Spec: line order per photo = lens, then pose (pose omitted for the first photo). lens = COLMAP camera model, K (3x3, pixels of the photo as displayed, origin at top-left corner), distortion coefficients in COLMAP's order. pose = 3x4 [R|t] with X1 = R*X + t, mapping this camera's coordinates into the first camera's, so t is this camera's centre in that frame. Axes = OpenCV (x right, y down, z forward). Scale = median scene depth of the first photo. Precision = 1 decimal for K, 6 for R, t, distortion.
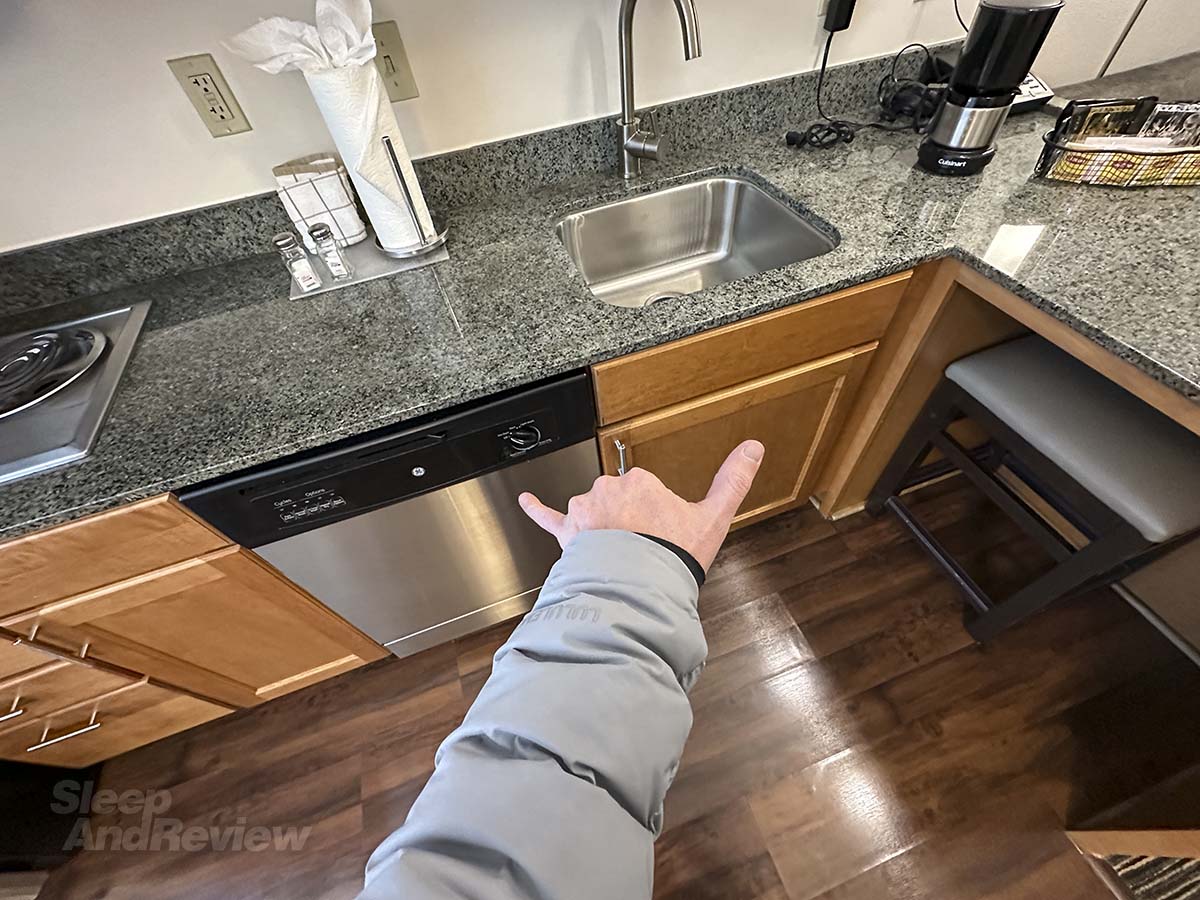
lens RADIAL K [[481.9, 0, 598.1], [0, 481.9, 453.0], [0, 0, 1]] dist [-0.002210, -0.000220]
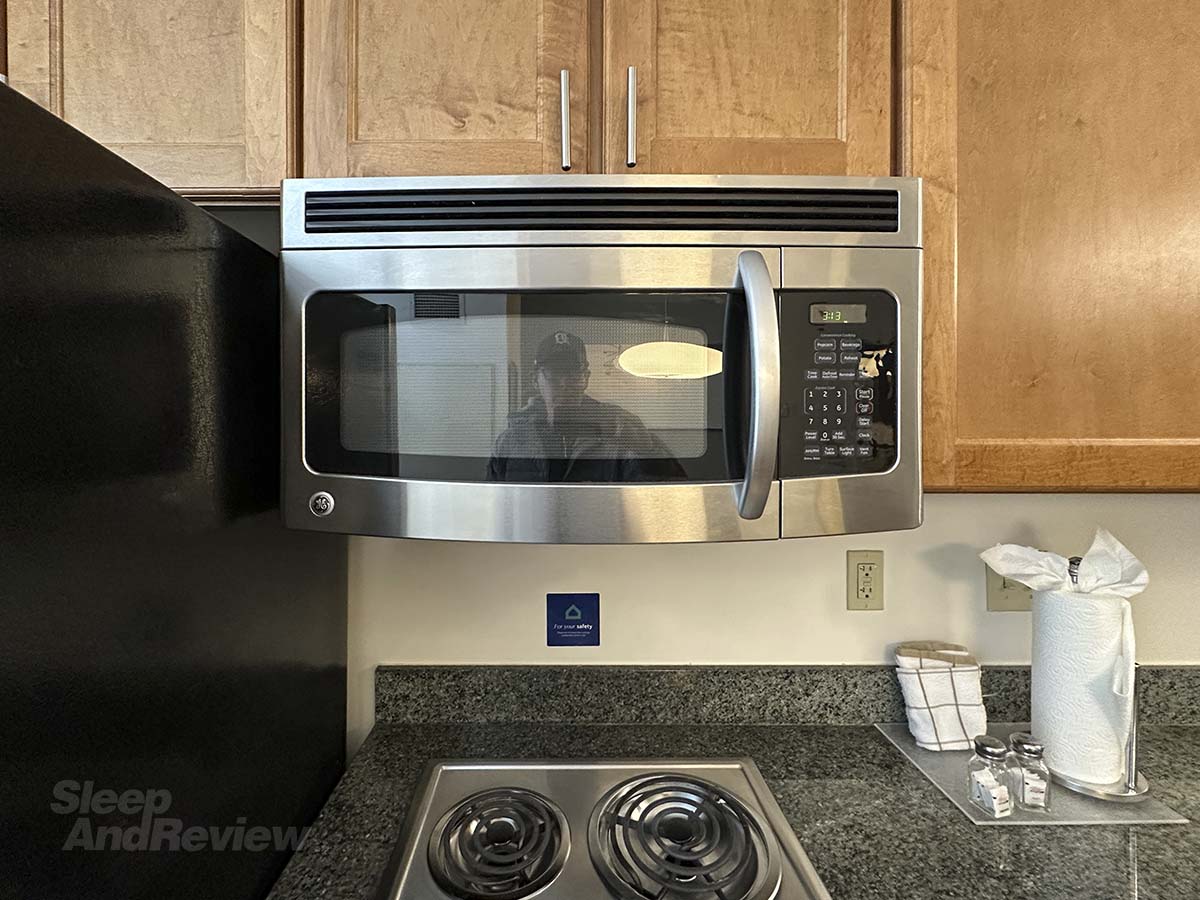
lens RADIAL K [[496.7, 0, 559.8], [0, 496.7, 416.6], [0, 0, 1]] dist [-0.000713, -0.000098]
pose [[0.939427, 0.084785, -0.332098, -0.971151], [-0.310327, 0.621759, -0.719105, 0.041872], [0.145516, 0.778606, 0.610409, -0.059833]]
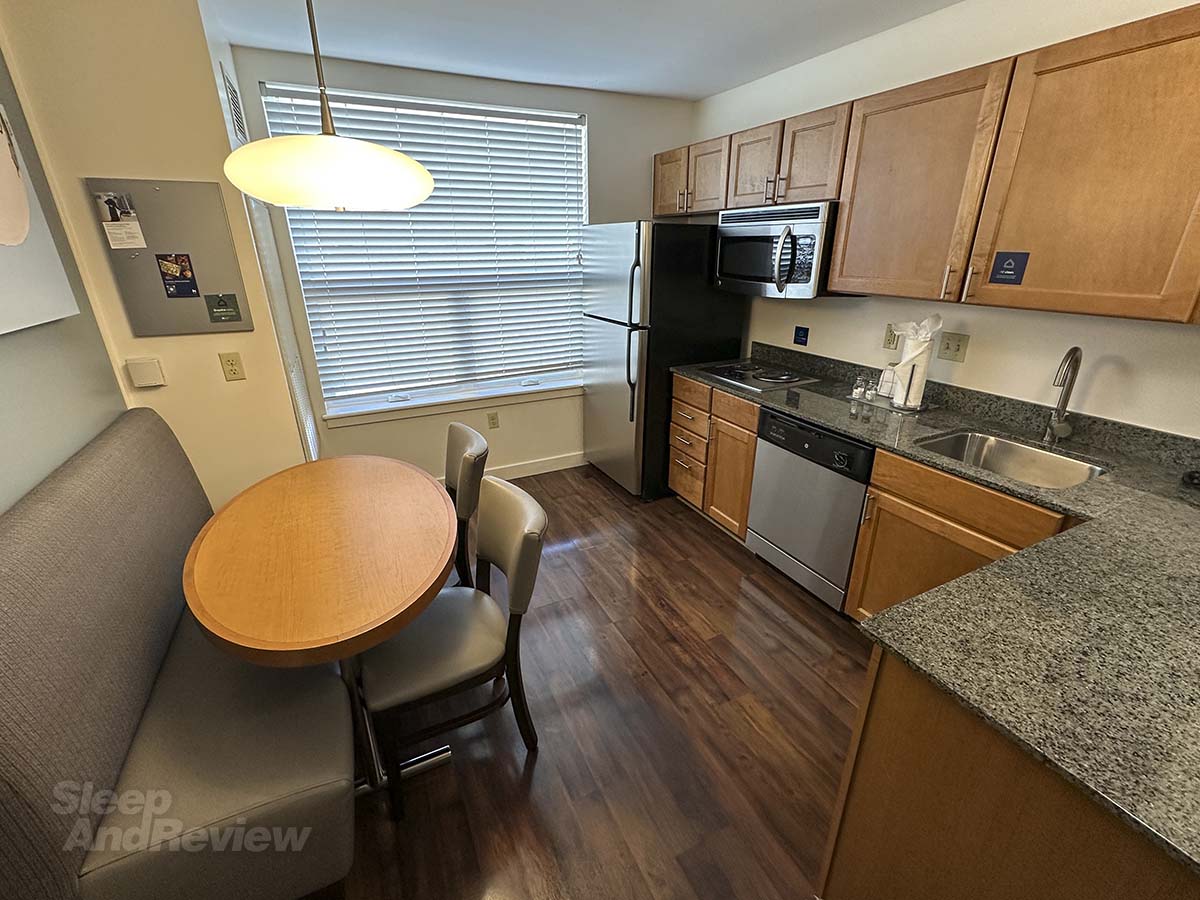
lens RADIAL K [[522.0, 0, 597.9], [0, 522.0, 447.9], [0, 0, 1]] dist [-0.000154, 0.000010]
pose [[0.119885, 0.442985, -0.888477, 1.659763], [-0.774387, 0.601741, 0.195531, 0.301856], [0.621250, 0.664584, 0.415182, -0.734092]]
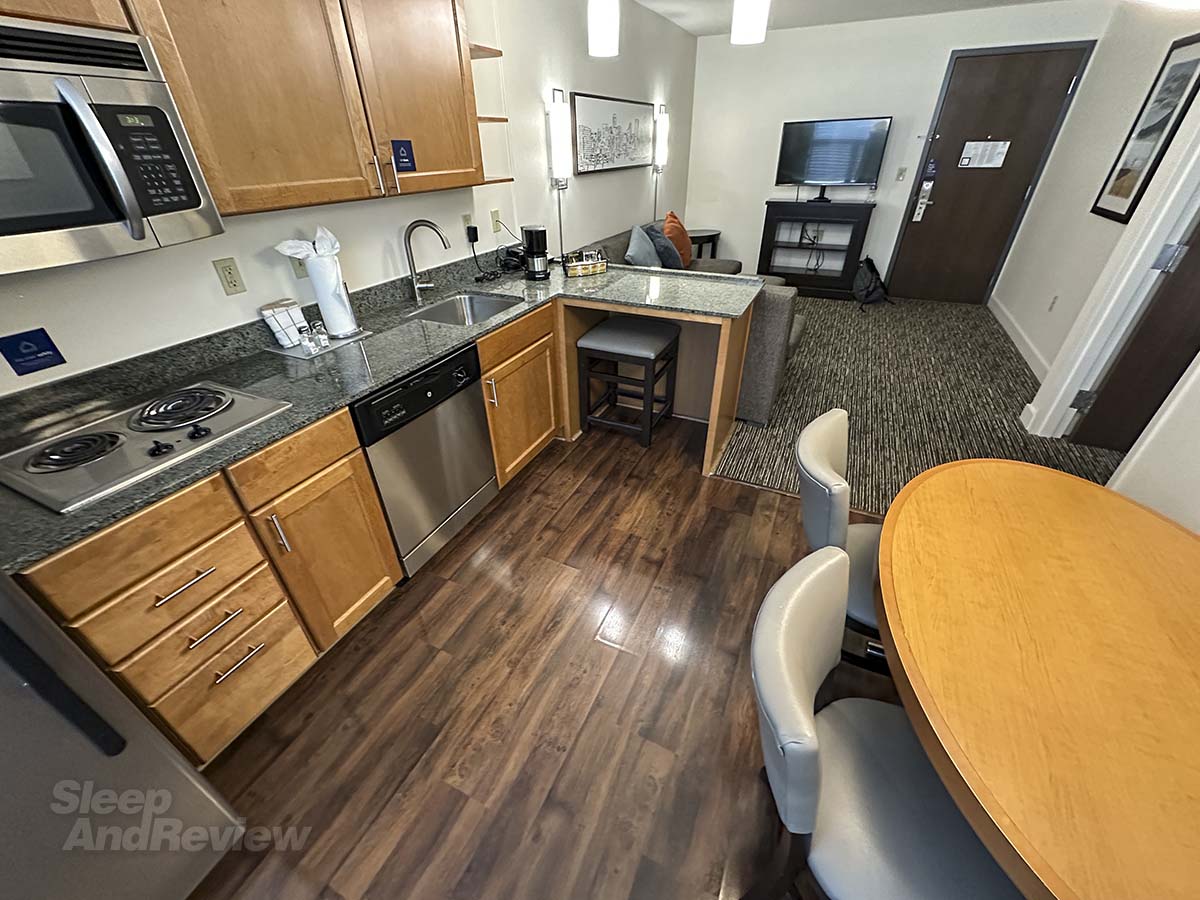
lens RADIAL K [[480.6, 0, 605.5], [0, 480.6, 455.2], [0, 0, 1]] dist [-0.000538, -0.000130]
pose [[0.696880, -0.323337, 0.640165, -1.073588], [0.525210, 0.837911, -0.148525, 0.843799], [-0.488378, 0.439725, 0.753743, -0.789973]]
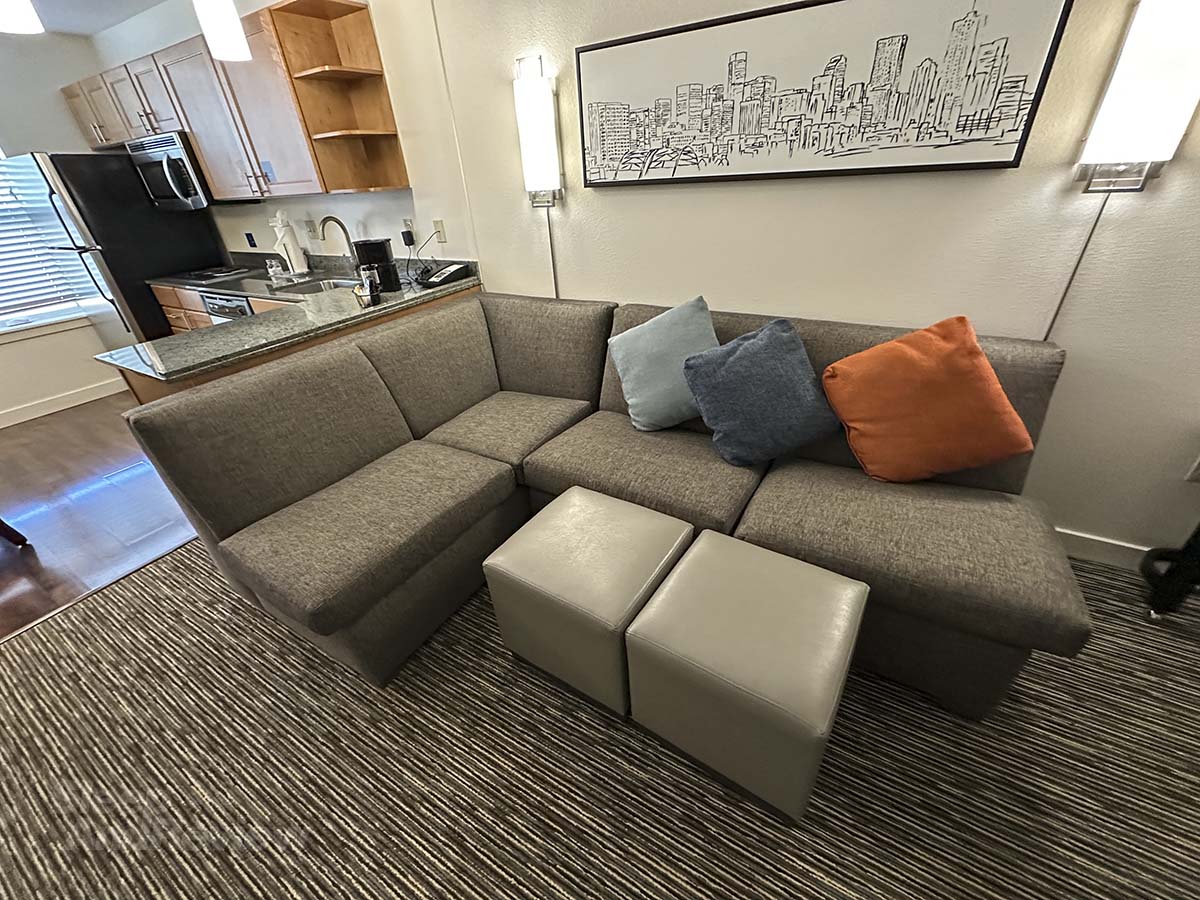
lens RADIAL K [[481.9, 0, 598.1], [0, 481.9, 453.0], [0, 0, 1]] dist [-0.002210, -0.000220]
pose [[0.649309, 0.431690, -0.626133, 3.671956], [-0.587904, 0.807182, -0.053150, -0.474445], [0.482459, 0.402617, 0.777903, -0.106425]]
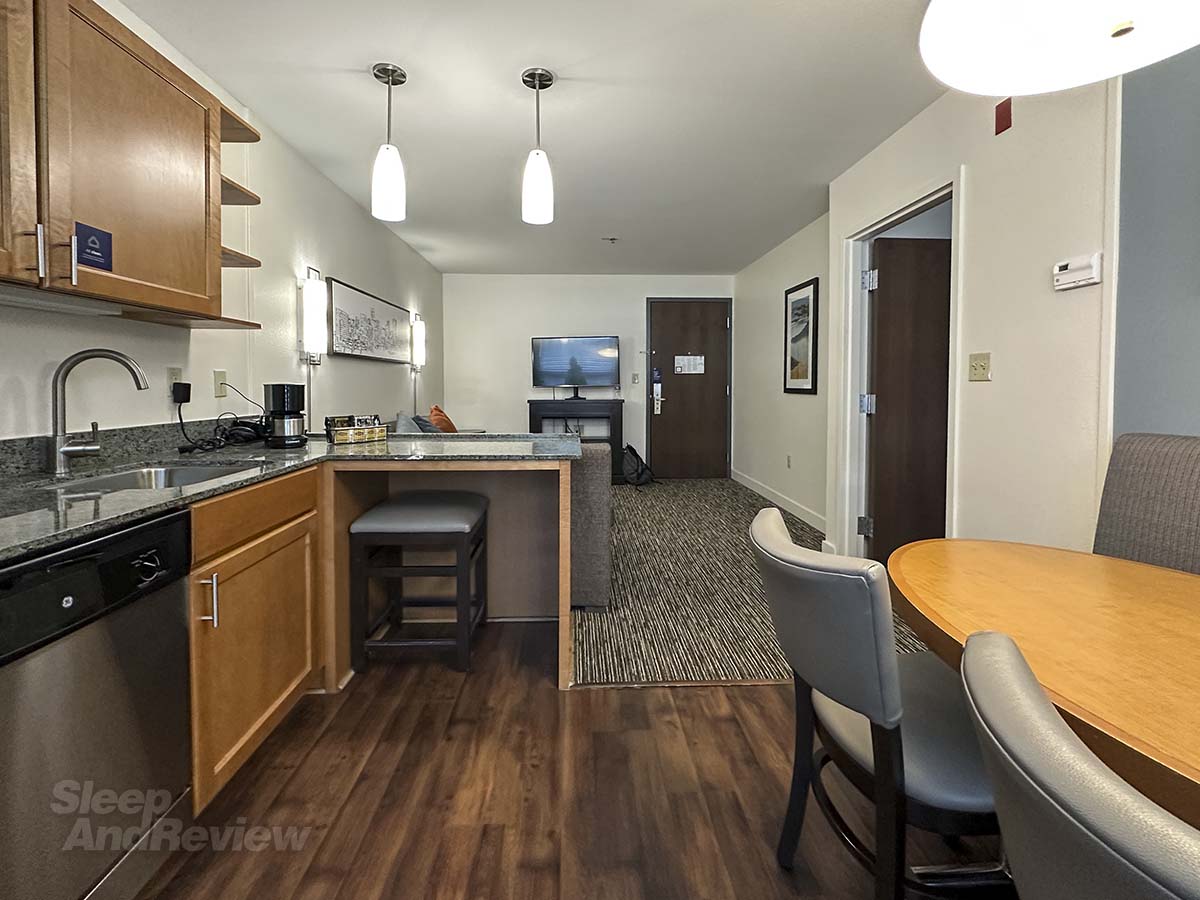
lens RADIAL K [[523.5, 0, 598.0], [0, 523.5, 401.6], [0, 0, 1]] dist [-0.001115, 0.000130]
pose [[0.286850, 0.057531, 0.956246, -0.950755], [0.727228, 0.636687, -0.256455, 0.740714], [-0.623583, 0.768973, 0.140796, -0.206554]]
